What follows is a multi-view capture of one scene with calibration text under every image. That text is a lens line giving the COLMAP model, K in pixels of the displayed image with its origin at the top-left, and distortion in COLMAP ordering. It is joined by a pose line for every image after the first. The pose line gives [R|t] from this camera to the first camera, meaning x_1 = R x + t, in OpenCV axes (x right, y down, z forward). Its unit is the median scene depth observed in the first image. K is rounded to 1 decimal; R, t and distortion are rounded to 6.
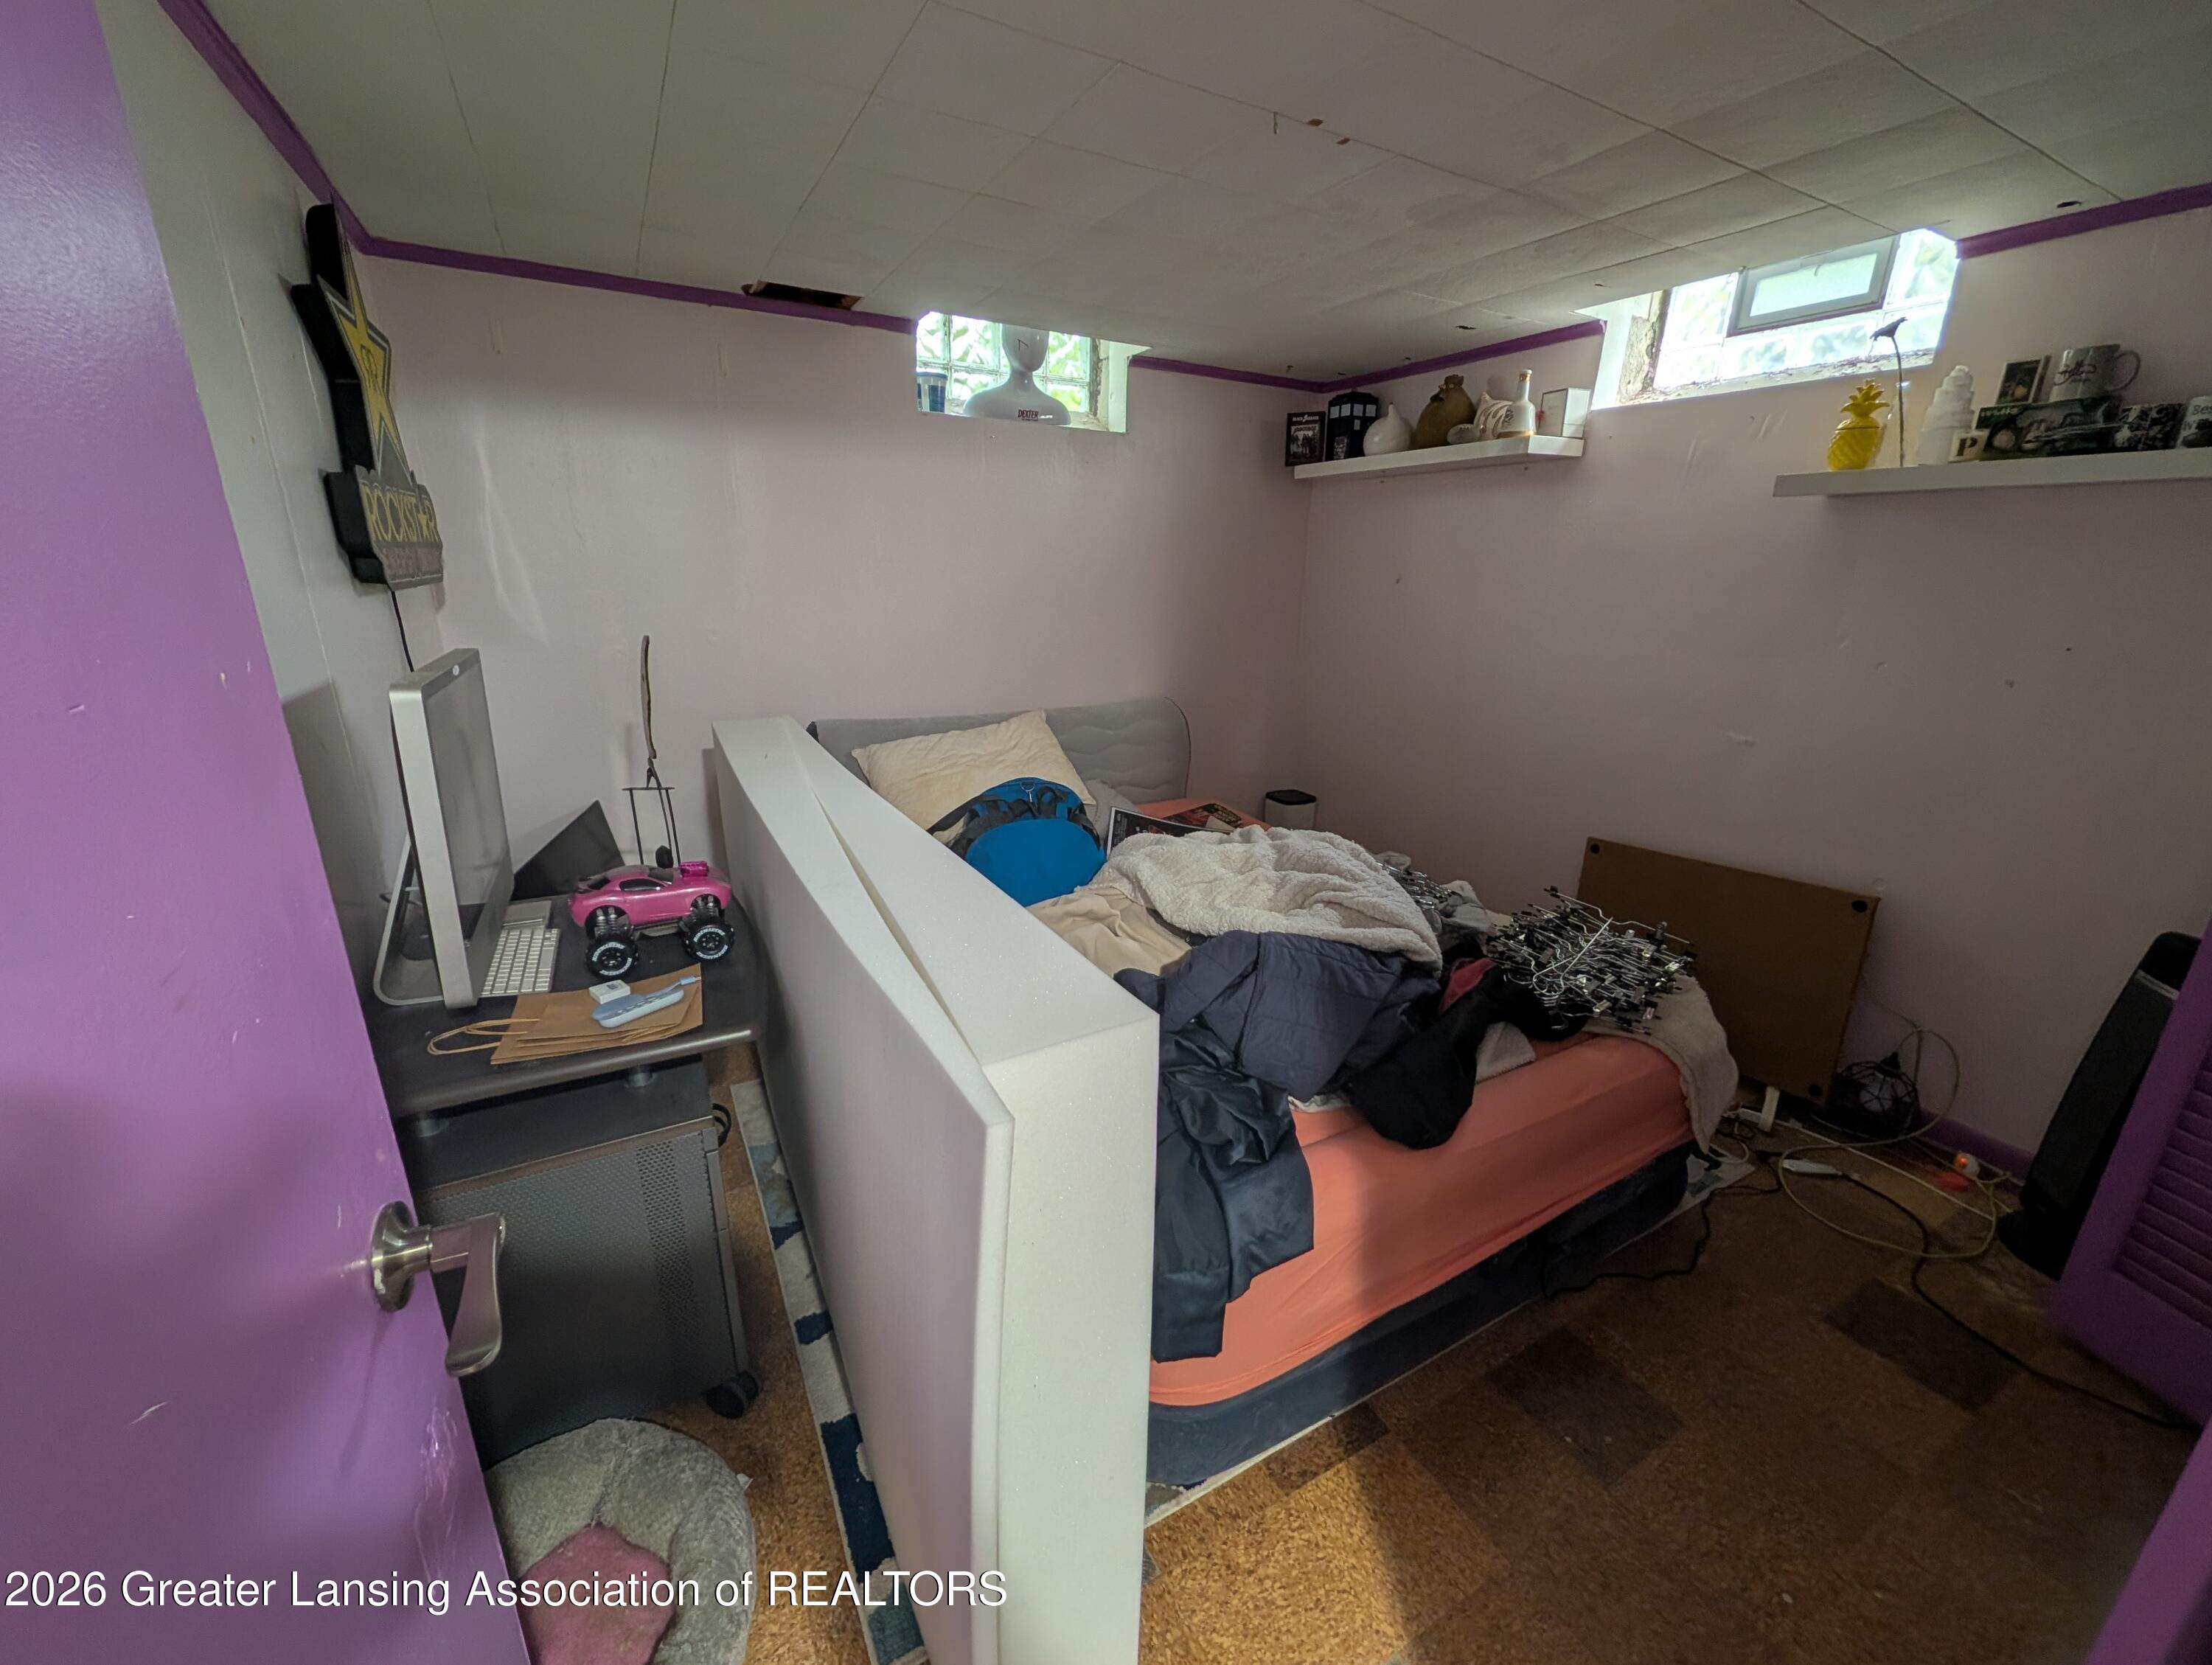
lens RADIAL K [[859.2, 0, 1102.4], [0, 859.2, 827.8], [0, 0, 1]] dist [0.000007, 0.000478]
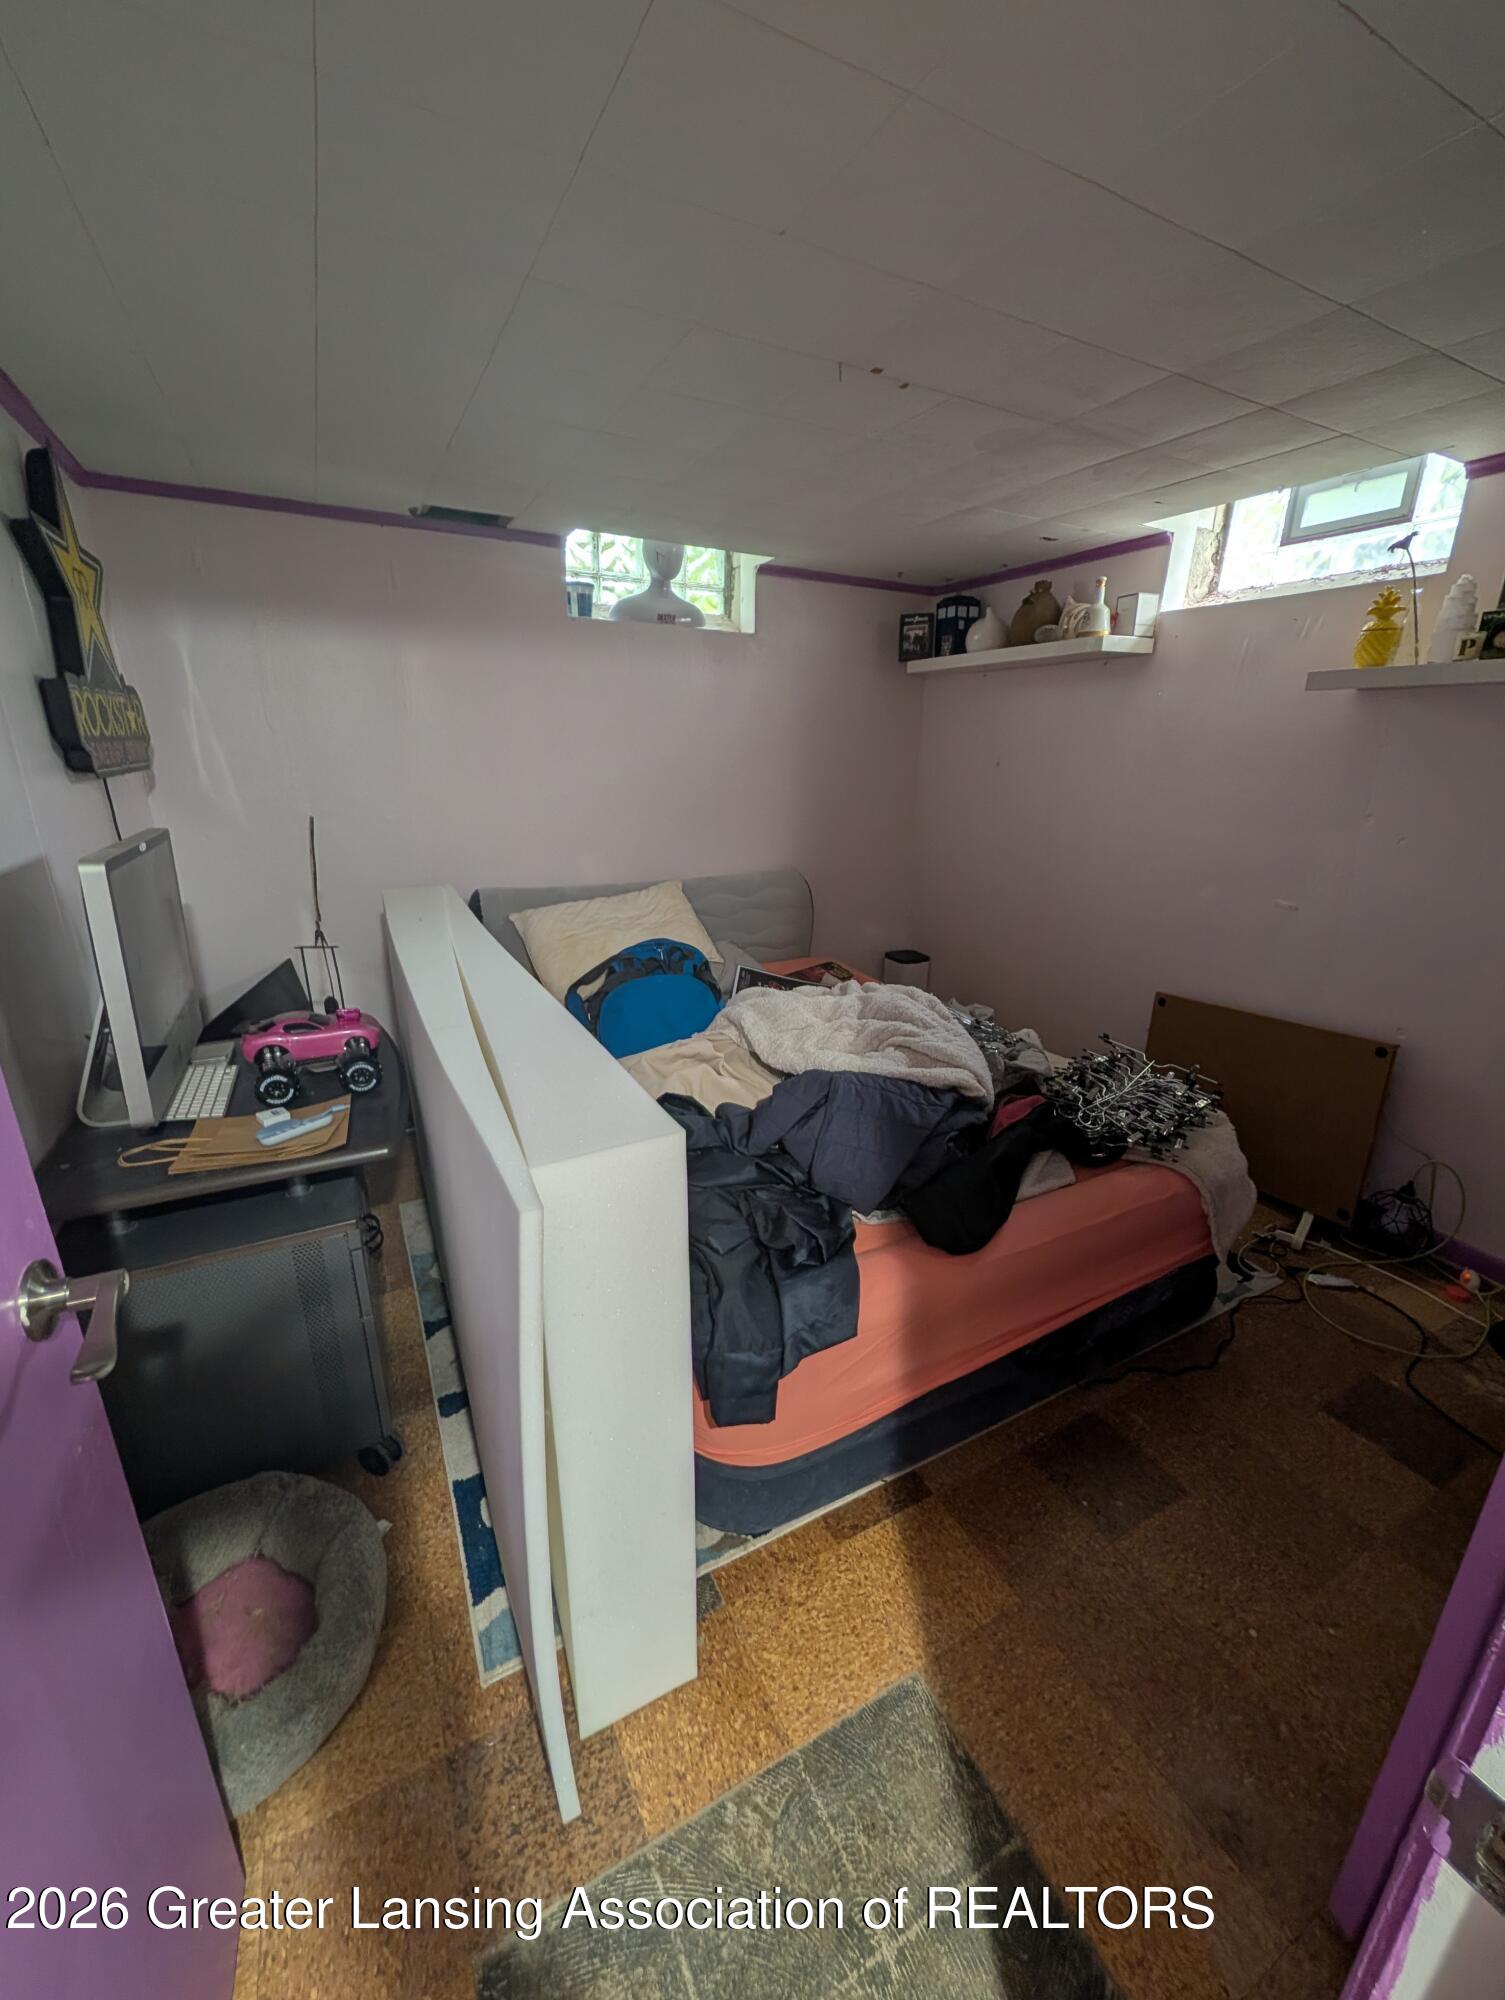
lens RADIAL K [[776.8, 0, 754.5], [0, 776.8, 994.3], [0, 0, 1]] dist [0.000007, 0.000478]
pose [[0.999808, 0.002415, -0.019467, 0.092544], [-0.002191, 0.999931, 0.011522, 0.005576], [0.019494, -0.011477, 0.999744, -0.050347]]
